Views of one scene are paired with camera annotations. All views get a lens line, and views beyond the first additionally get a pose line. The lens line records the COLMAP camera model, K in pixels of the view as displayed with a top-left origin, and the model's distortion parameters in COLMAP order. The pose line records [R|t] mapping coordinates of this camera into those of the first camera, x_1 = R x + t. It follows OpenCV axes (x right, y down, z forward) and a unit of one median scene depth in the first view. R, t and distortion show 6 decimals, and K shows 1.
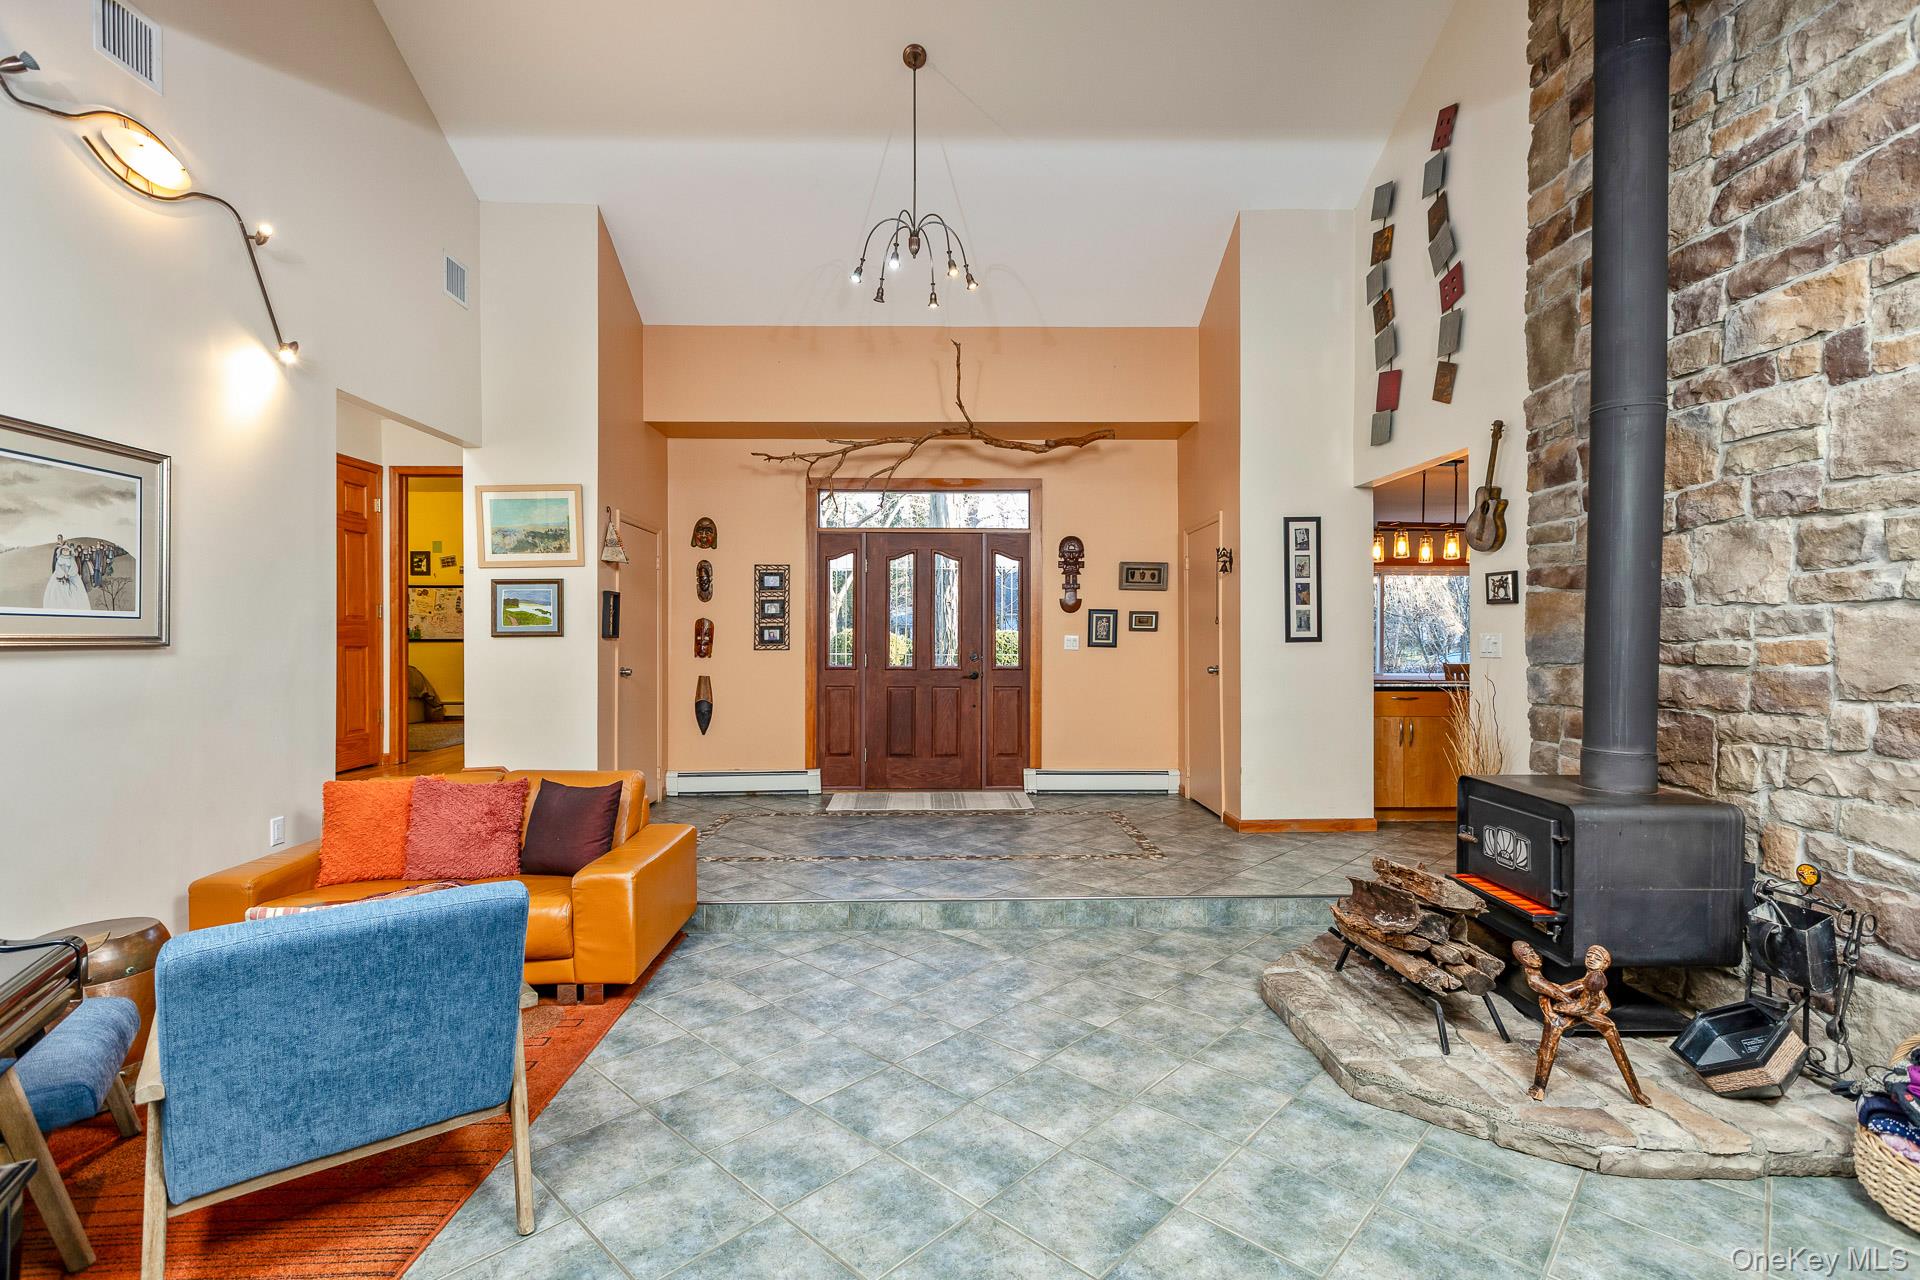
lens RADIAL K [[906.4, 0, 971.9], [0, 906.4, 637.3], [0, 0, 1]] dist [0.000083, 0.001096]
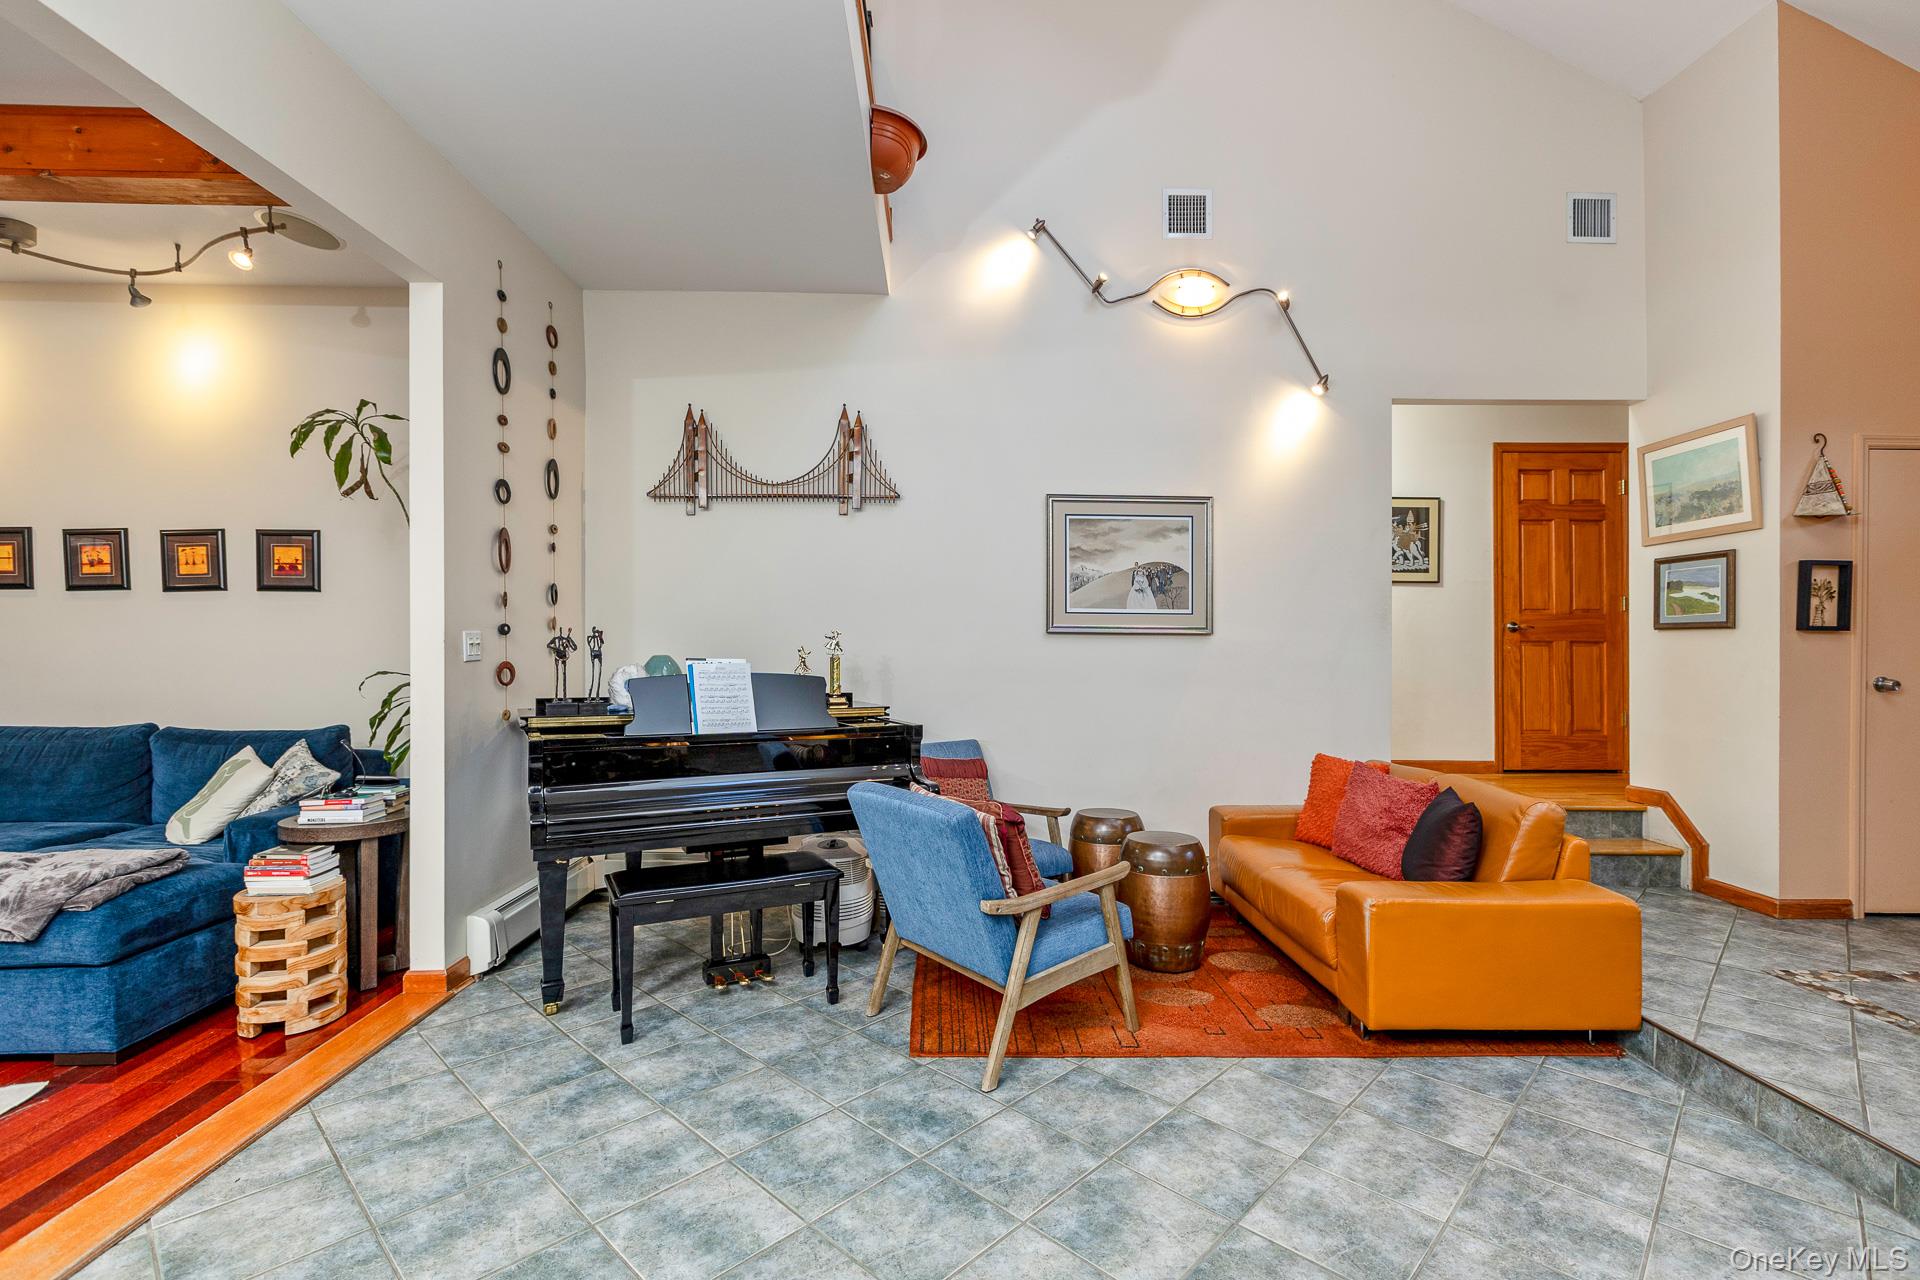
lens RADIAL K [[906.4, 0, 962.1], [0, 906.4, 637.2], [0, 0, 1]] dist [0.000083, 0.001096]
pose [[-0.051761, 0.001095, -0.998659, 0.315829], [-0.006107, 0.999980, 0.001413, 0.009220], [0.998641, 0.006172, -0.051754, 0.421088]]
